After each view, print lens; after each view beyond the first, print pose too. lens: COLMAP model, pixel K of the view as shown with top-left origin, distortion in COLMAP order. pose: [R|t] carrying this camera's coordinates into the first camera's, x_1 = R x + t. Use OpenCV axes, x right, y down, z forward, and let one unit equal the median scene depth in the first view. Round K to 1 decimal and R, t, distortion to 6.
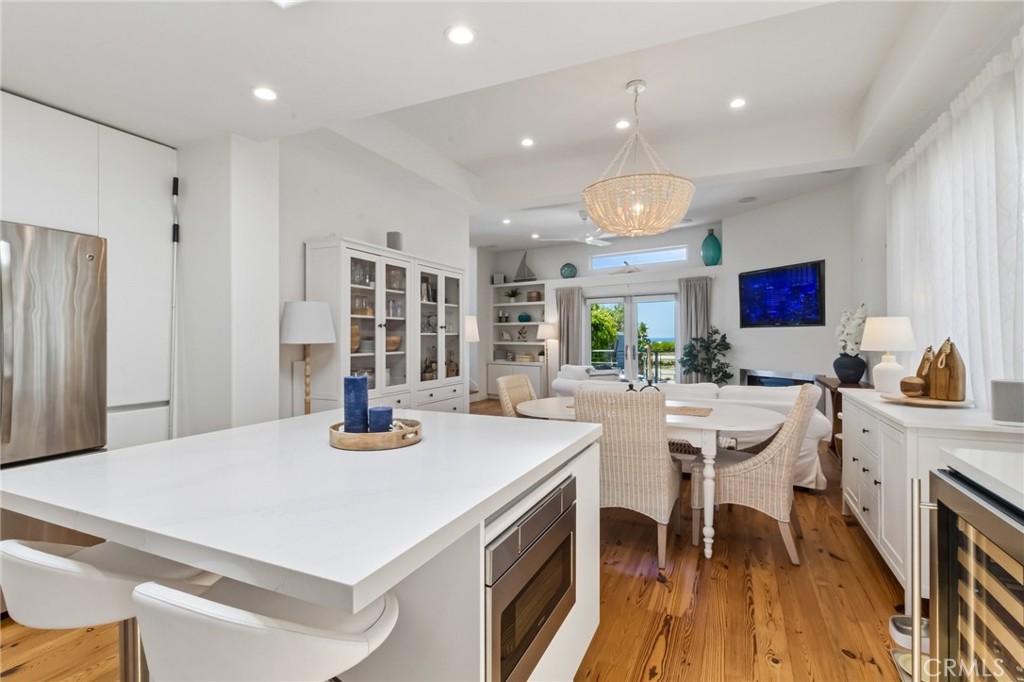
lens RADIAL K [[494.3, 0, 506.7], [0, 494.3, 326.8], [0, 0, 1]] dist [-0.000578, 0.000196]
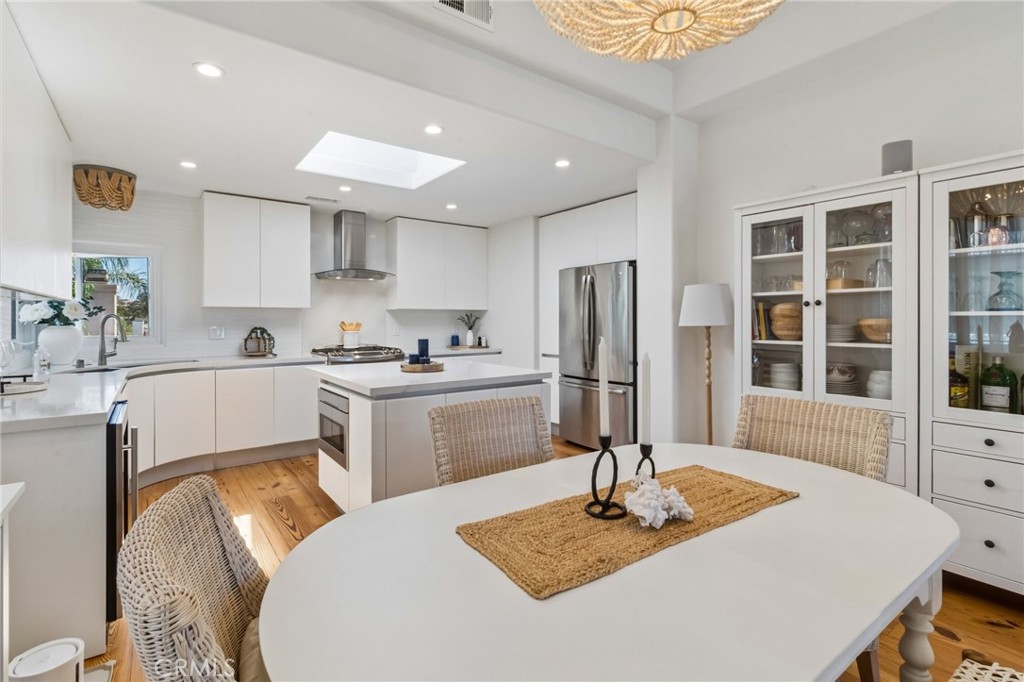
lens RADIAL K [[478.5, 0, 512.7], [0, 478.5, 319.7], [0, 0, 1]] dist [0.000110, 0.000090]
pose [[-0.475512, 0.004030, -0.879700, 0.319829], [0.020479, 0.999769, -0.006490, 0.009621], [0.879471, -0.021102, -0.475484, 0.556899]]
